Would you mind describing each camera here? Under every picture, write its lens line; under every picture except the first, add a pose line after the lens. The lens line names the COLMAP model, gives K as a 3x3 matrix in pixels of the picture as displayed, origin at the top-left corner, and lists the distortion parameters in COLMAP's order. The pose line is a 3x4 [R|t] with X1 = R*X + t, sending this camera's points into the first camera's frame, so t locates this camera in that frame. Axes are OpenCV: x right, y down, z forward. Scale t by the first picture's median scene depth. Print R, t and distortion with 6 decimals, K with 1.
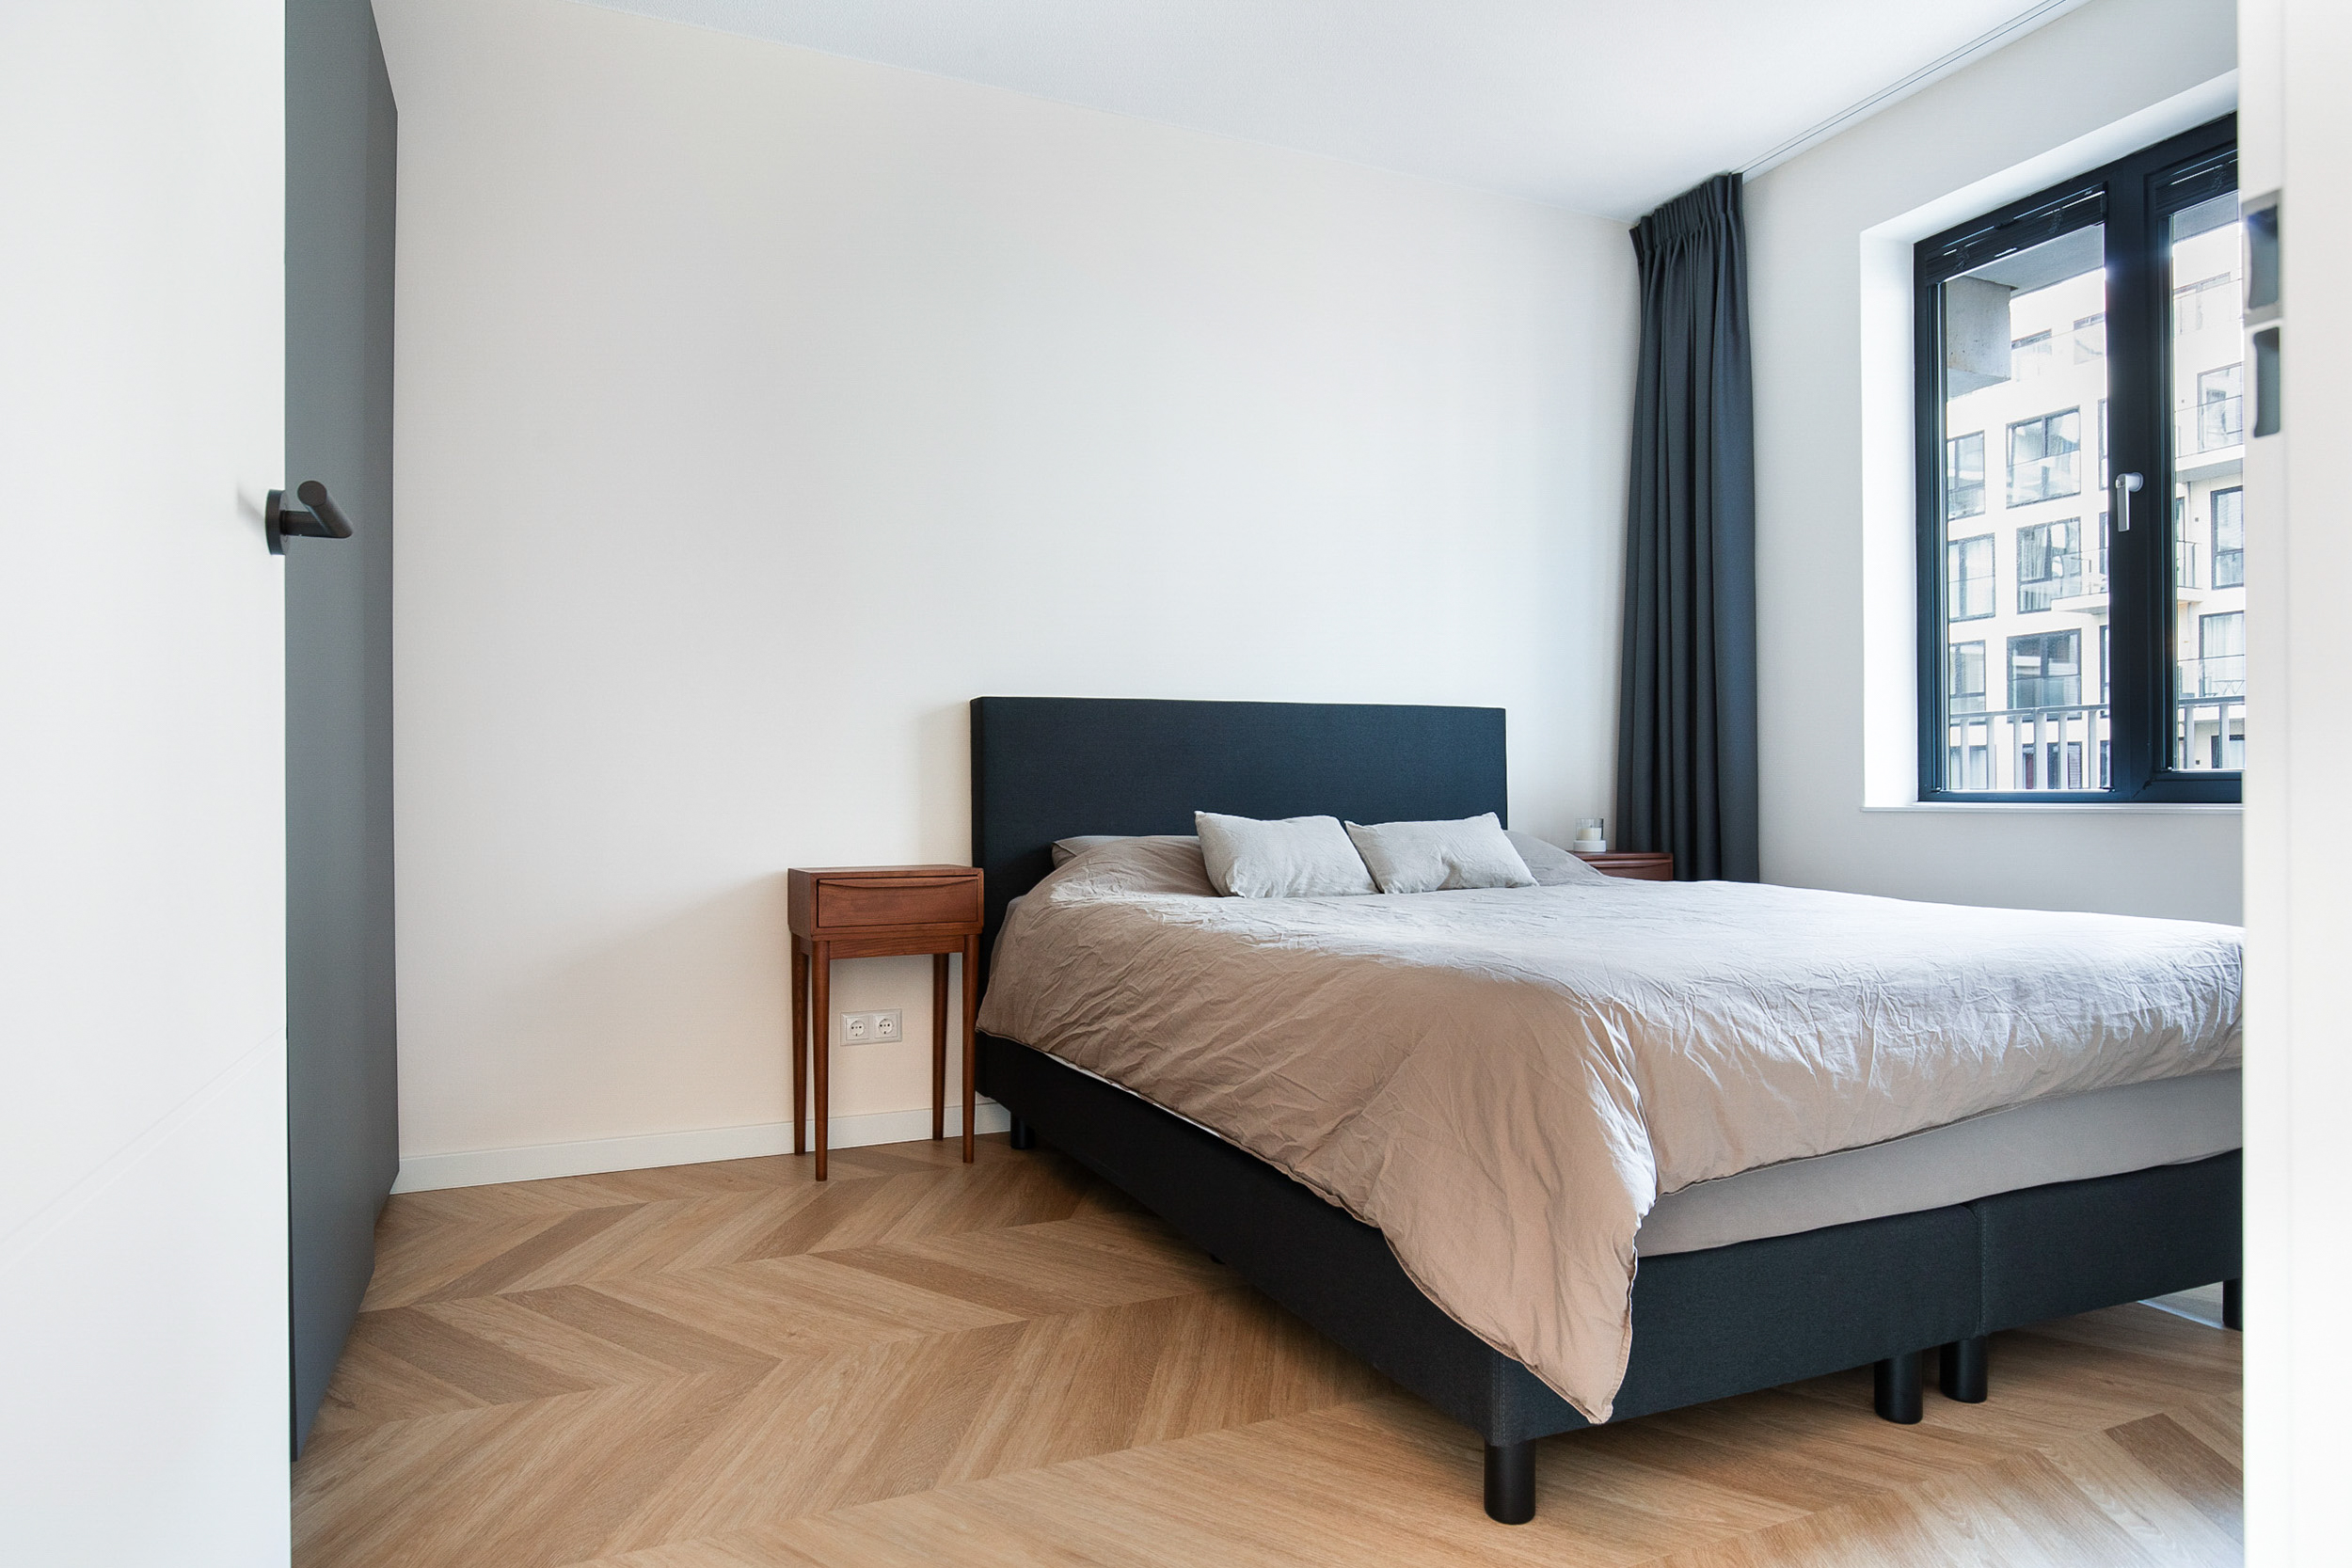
lens RADIAL K [[1404.5, 0, 1181.4], [0, 1404.5, 793.7], [0, 0, 1]] dist [-0.003658, -0.000665]
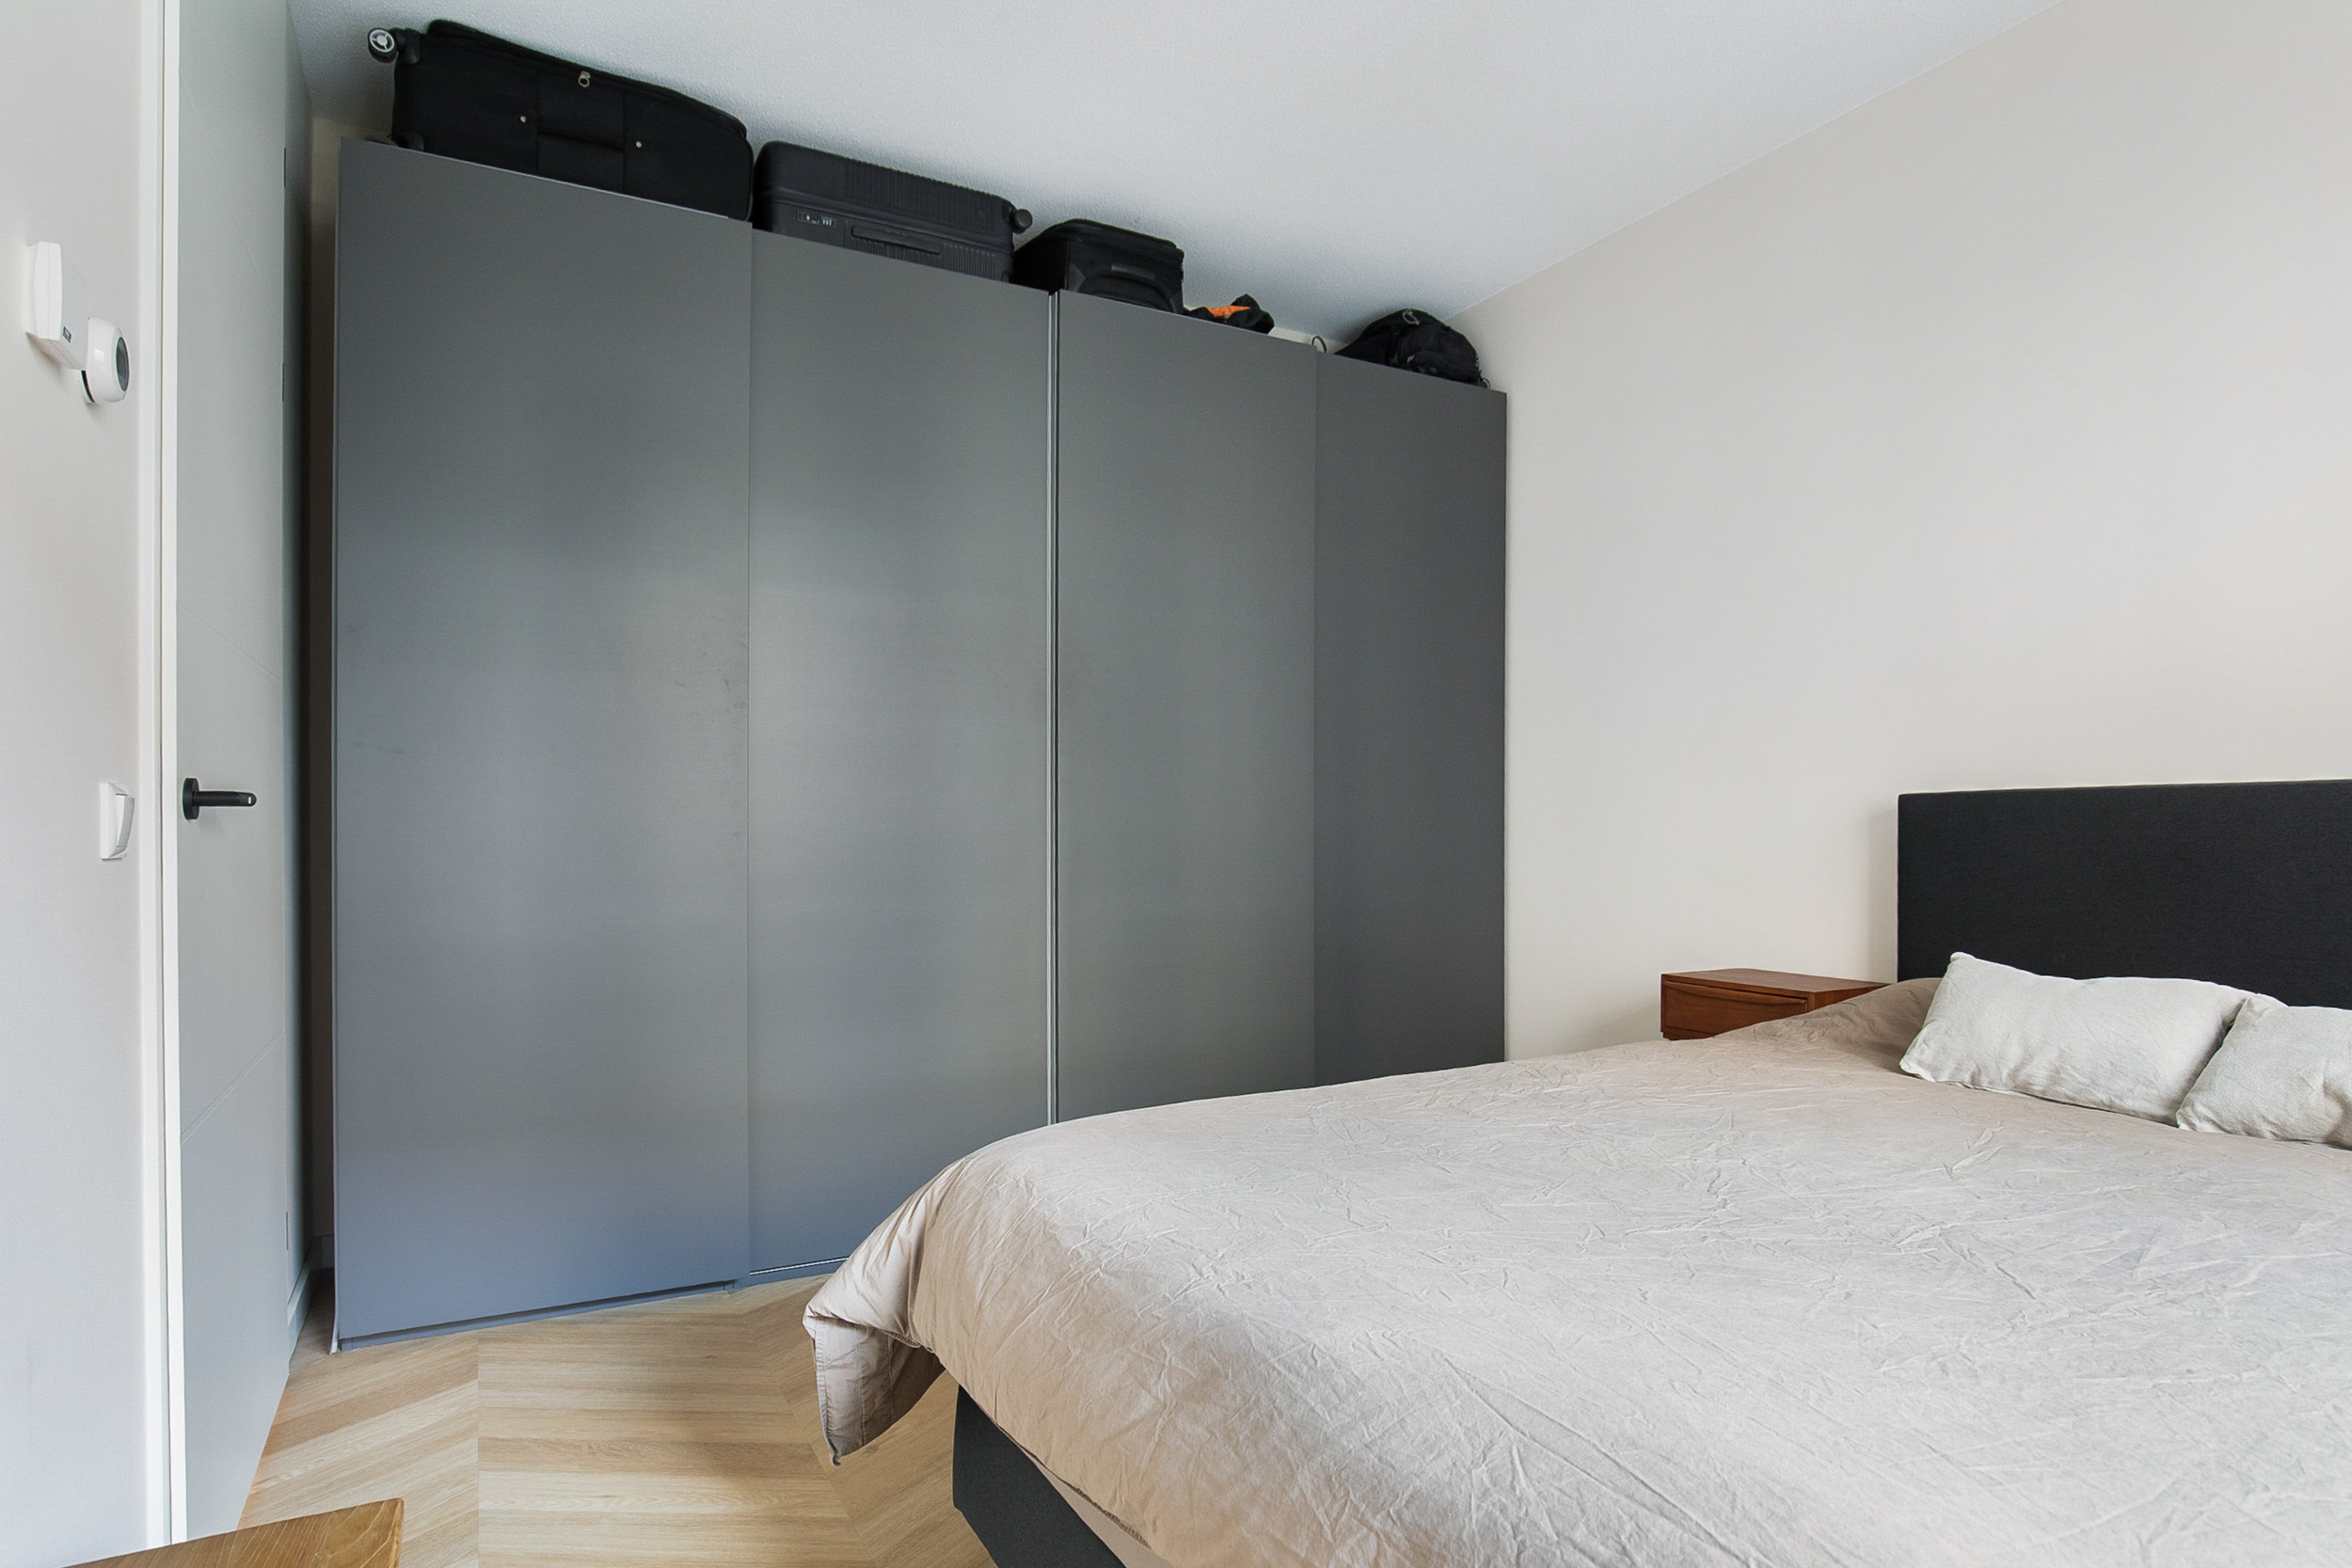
lens RADIAL K [[1254.8, 0, 1181.1], [0, 1254.8, 748.3], [0, 0, 1]] dist [0.000580, -0.015953]
pose [[0.098975, -0.053455, -0.993653, 0.668753], [0.000785, 0.998560, -0.053640, -0.063287], [0.995090, 0.004529, 0.098874, 0.541652]]
